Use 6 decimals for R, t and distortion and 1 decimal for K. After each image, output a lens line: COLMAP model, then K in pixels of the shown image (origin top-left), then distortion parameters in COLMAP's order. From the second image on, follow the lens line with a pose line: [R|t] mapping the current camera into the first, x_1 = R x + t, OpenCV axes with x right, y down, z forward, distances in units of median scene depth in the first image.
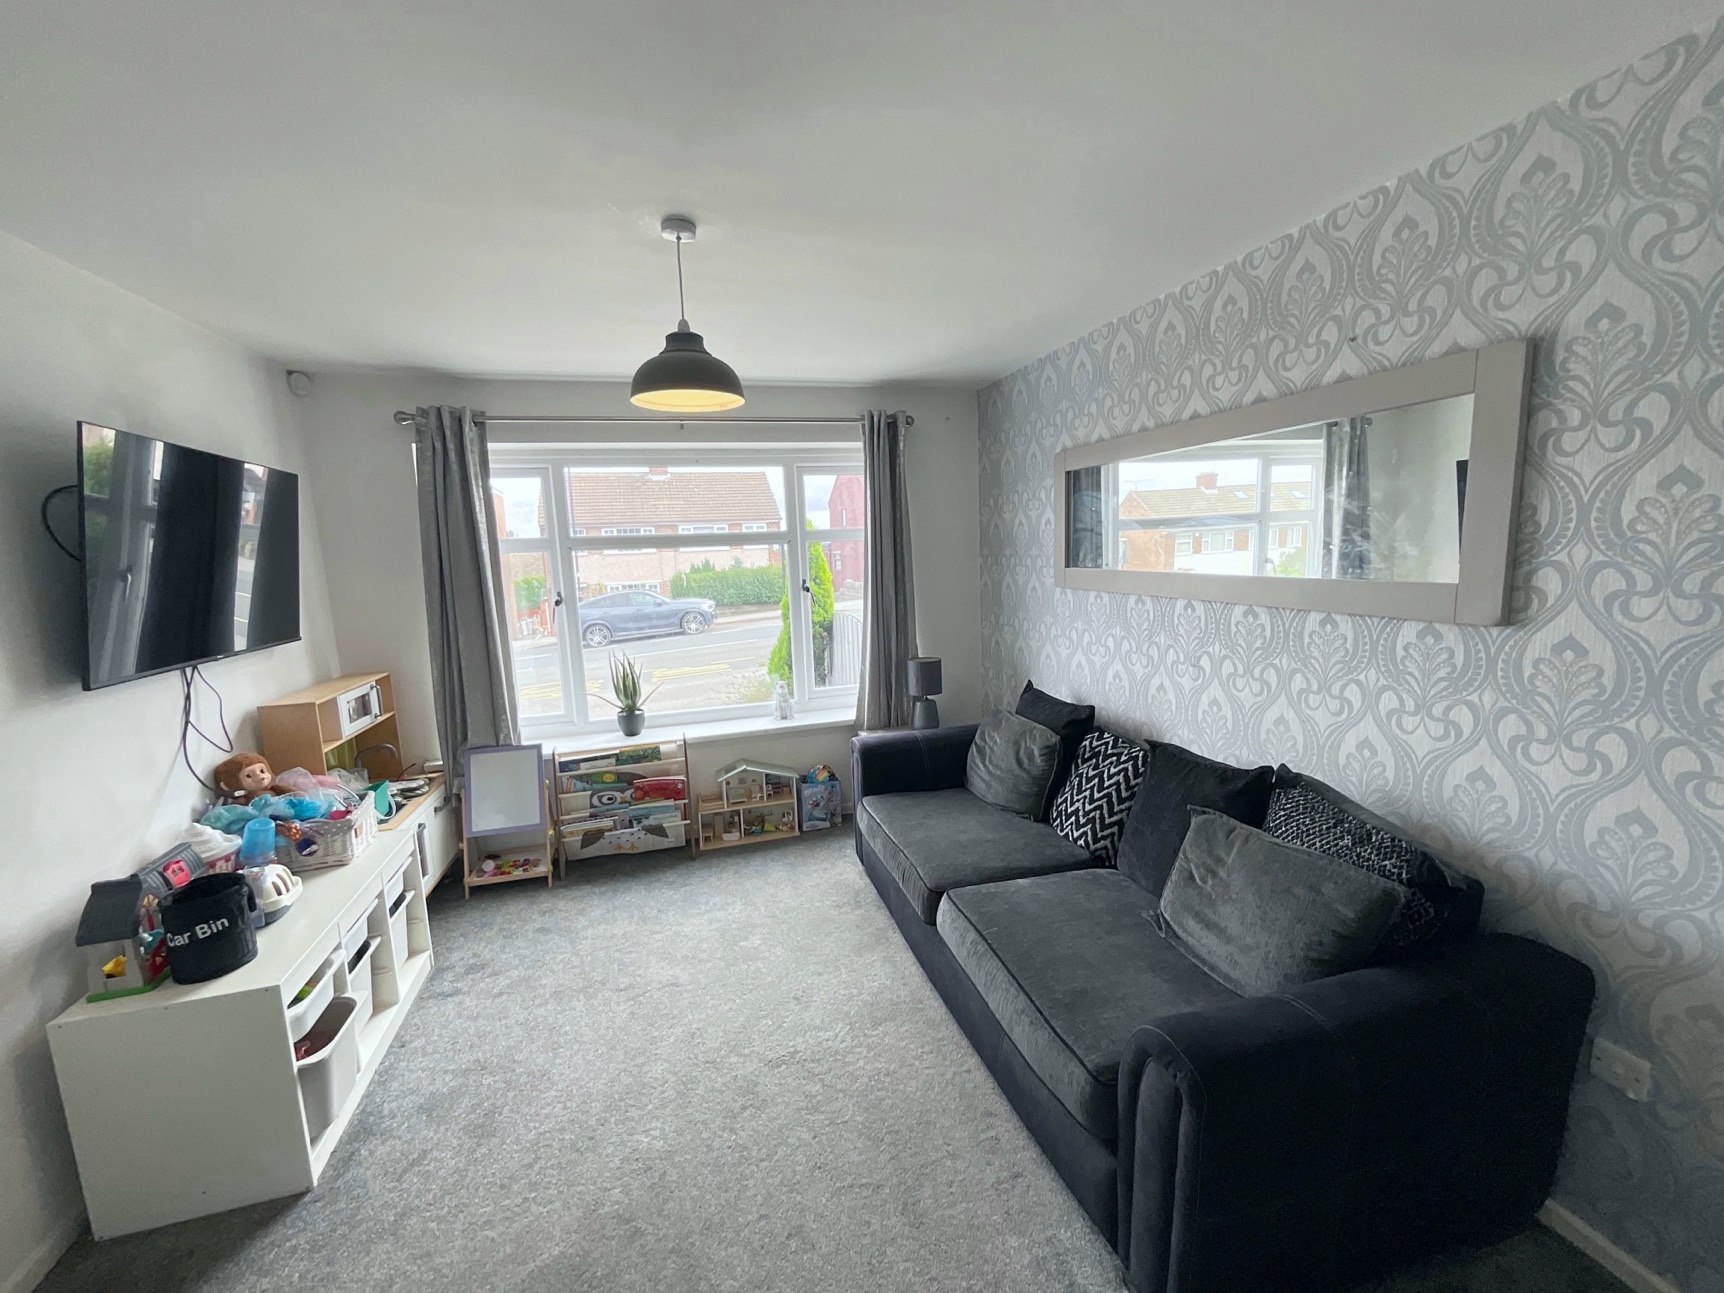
lens RADIAL K [[695.5, 0, 862.0], [0, 695.5, 646.5], [0, 0, 1]] dist [-0.013959, 0.004261]
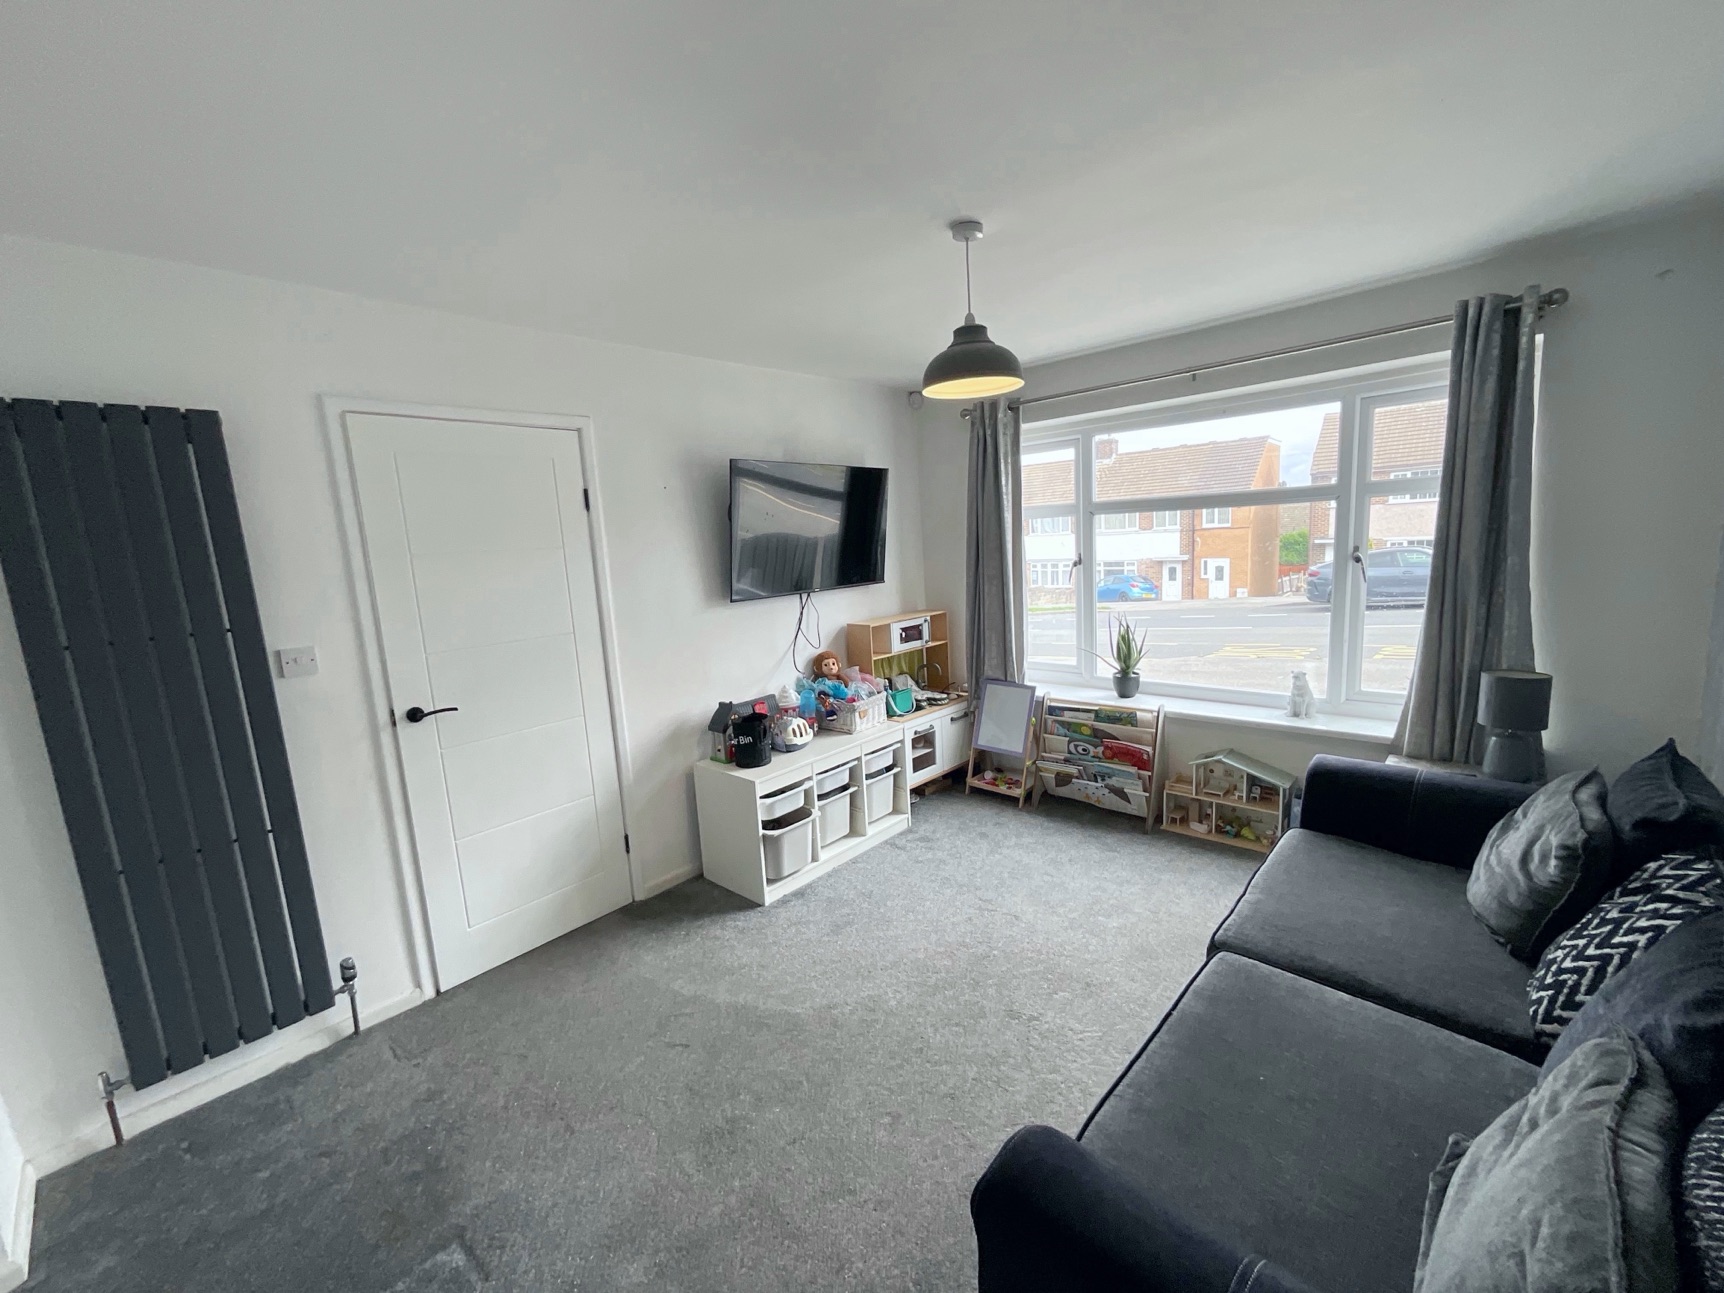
lens RADIAL K [[699.3, 0, 861.0], [0, 699.3, 645.3], [0, 0, 1]] dist [-0.013857, 0.008546]
pose [[0.516443, 0.140227, -0.844762, 0.392542], [-0.084003, 0.990039, 0.112988, -0.036844], [0.852191, 0.012611, 0.523078, 0.164338]]
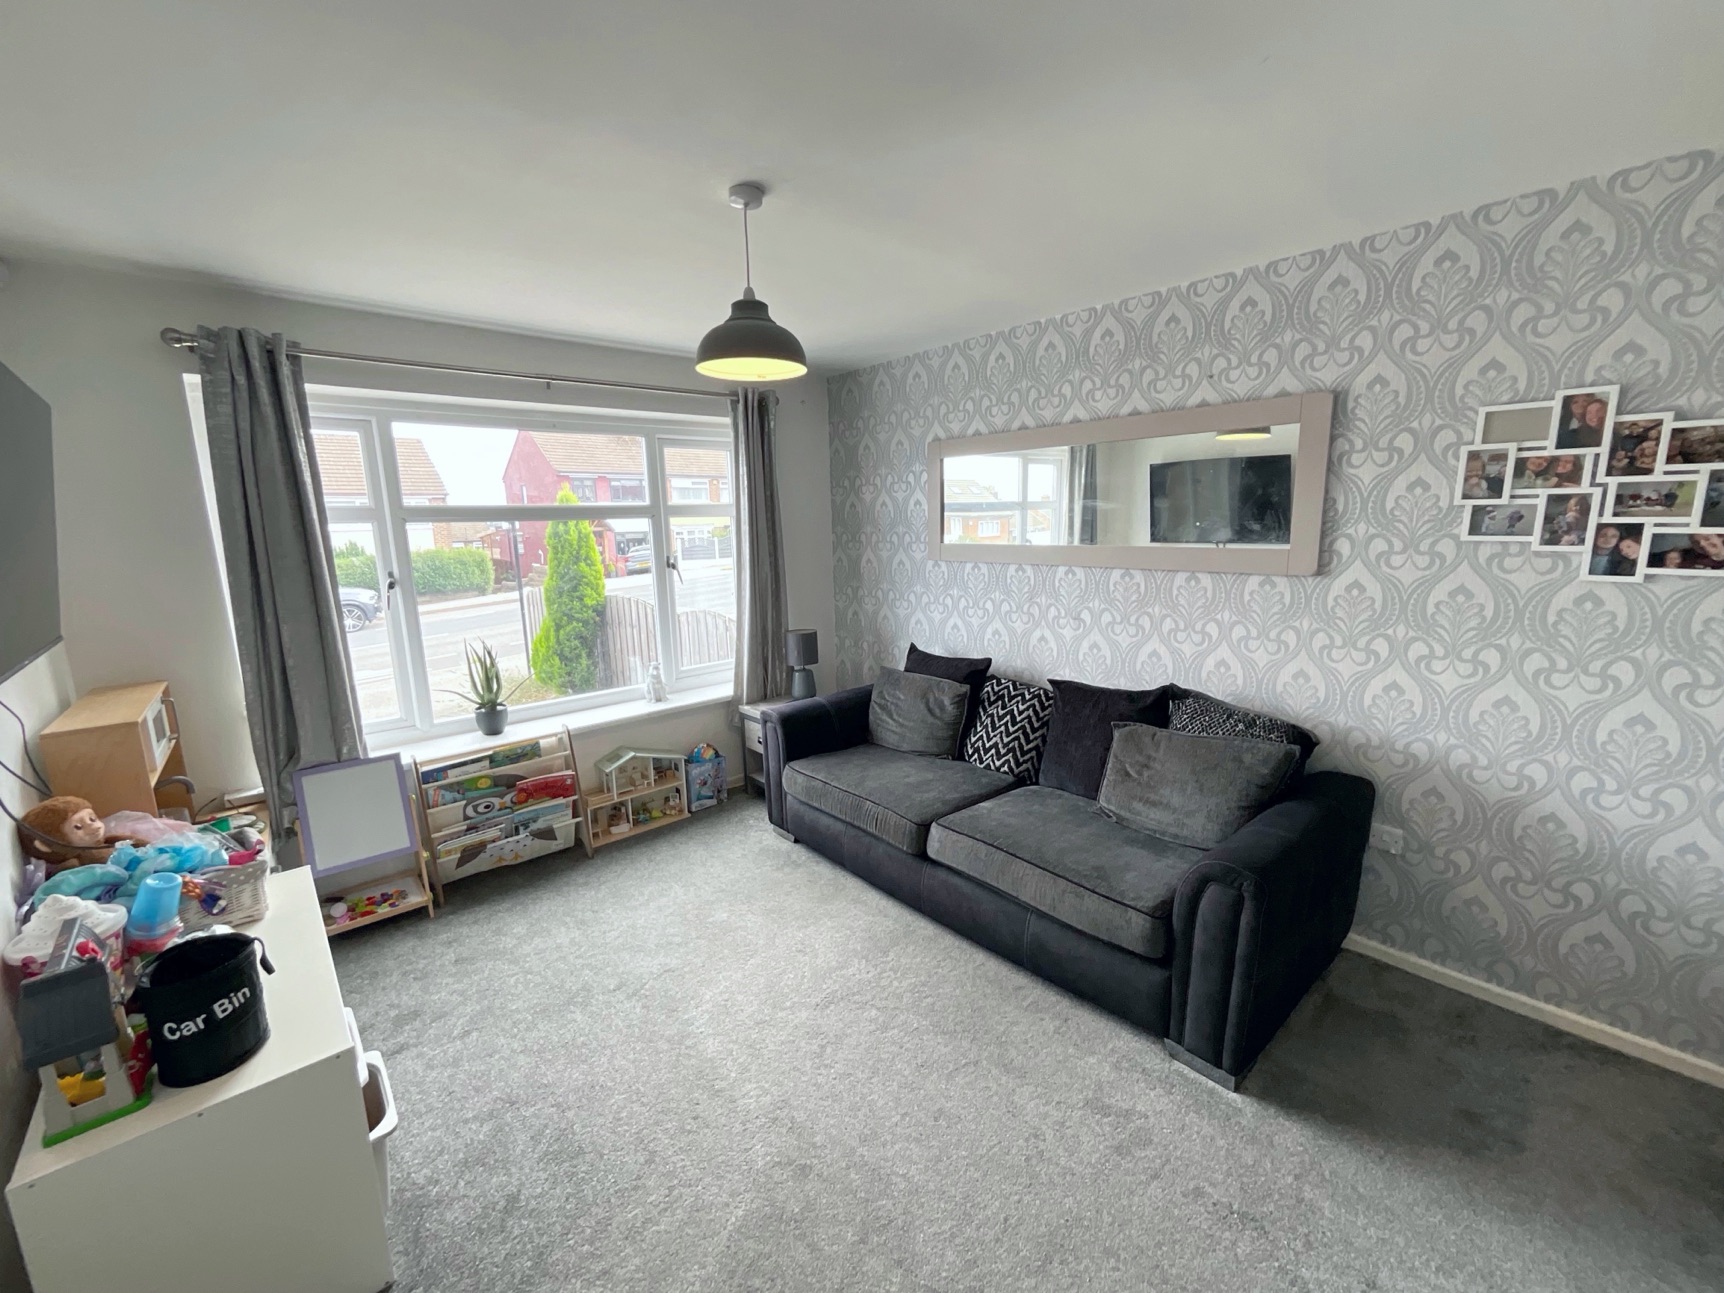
lens RADIAL K [[699.3, 0, 861.0], [0, 699.3, 645.3], [0, 0, 1]] dist [-0.013857, 0.008546]
pose [[0.904866, -0.058866, 0.421606, -0.336540], [0.049889, 0.998232, 0.032305, 0.012562], [-0.422762, -0.008198, 0.906204, 0.004468]]
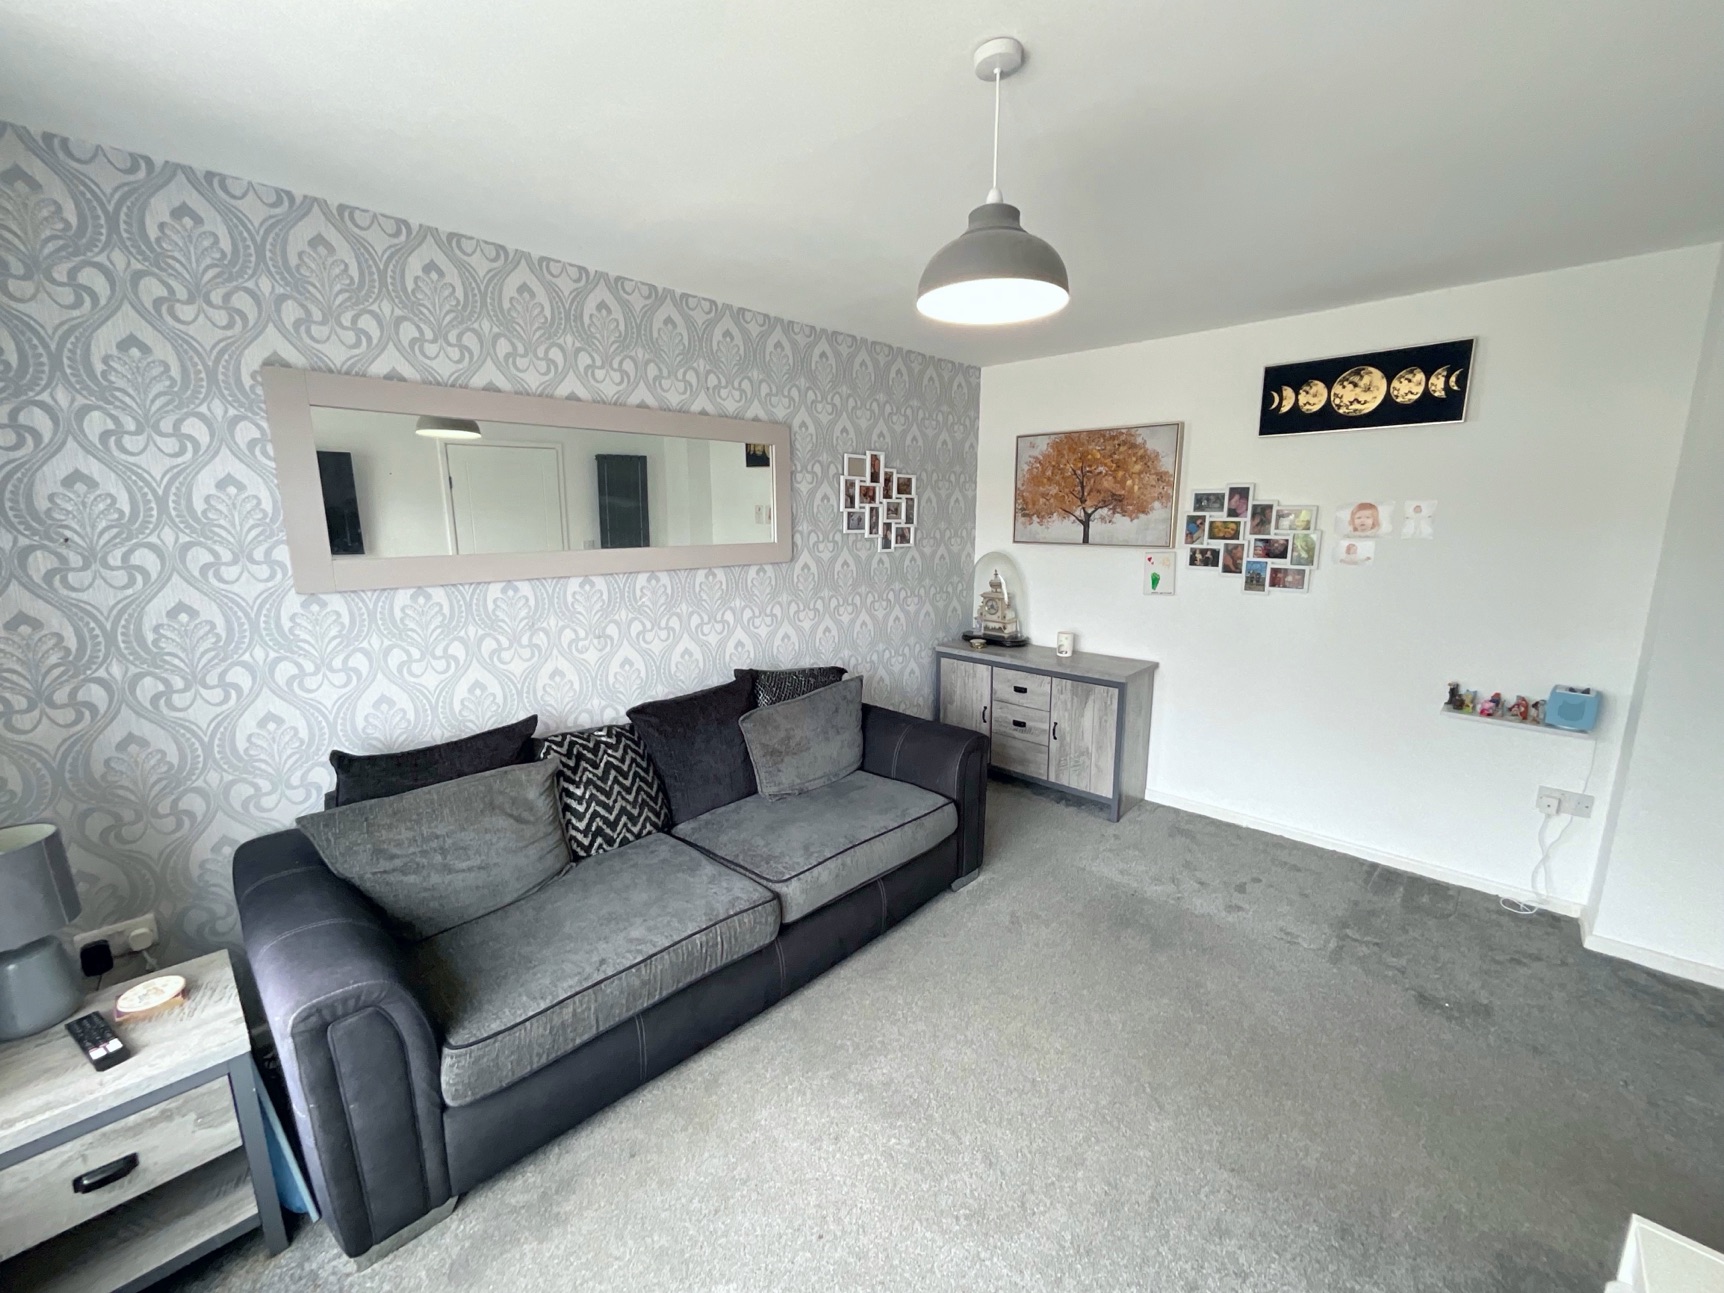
lens RADIAL K [[695.5, 0, 862.0], [0, 695.5, 646.5], [0, 0, 1]] dist [-0.013959, 0.004261]
pose [[-0.501911, -0.120566, 0.856475, -0.515269], [0.147862, 0.963699, 0.222310, -0.109174], [-0.852187, 0.238220, -0.465863, 0.930743]]
